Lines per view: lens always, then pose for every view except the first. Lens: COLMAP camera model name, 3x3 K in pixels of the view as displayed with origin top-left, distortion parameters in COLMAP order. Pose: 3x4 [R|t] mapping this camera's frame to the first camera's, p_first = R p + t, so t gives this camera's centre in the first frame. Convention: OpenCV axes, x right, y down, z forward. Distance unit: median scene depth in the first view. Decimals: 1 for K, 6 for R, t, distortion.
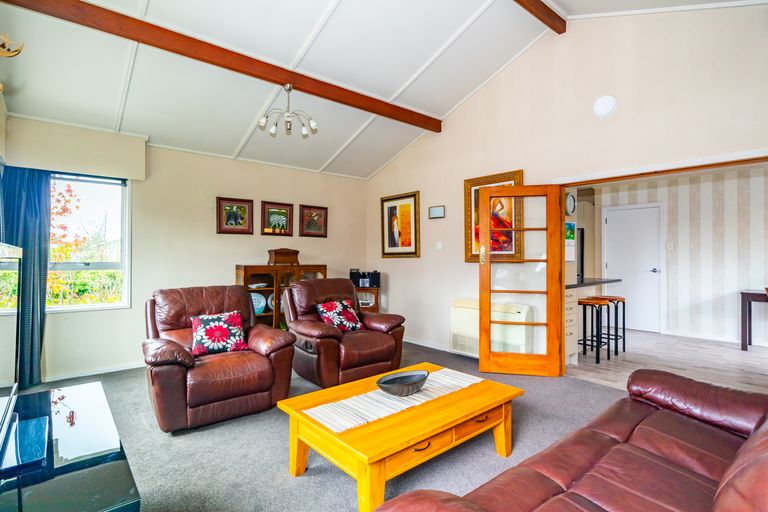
lens RADIAL K [[390.2, 0, 383.7], [0, 390.2, 254.4], [0, 0, 1]] dist [-0.000667, 0.000134]
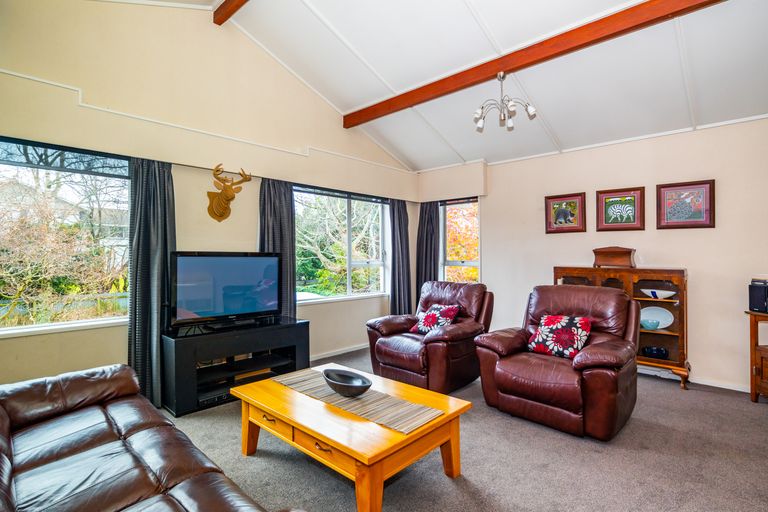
lens RADIAL K [[390.2, 0, 383.6], [0, 390.2, 255.0], [0, 0, 1]] dist [-0.000667, 0.000134]
pose [[0.119174, -0.001219, -0.992873, 0.481336], [0.004257, 0.999991, -0.000716, -0.000549], [0.992864, -0.004141, 0.119178, 0.450934]]
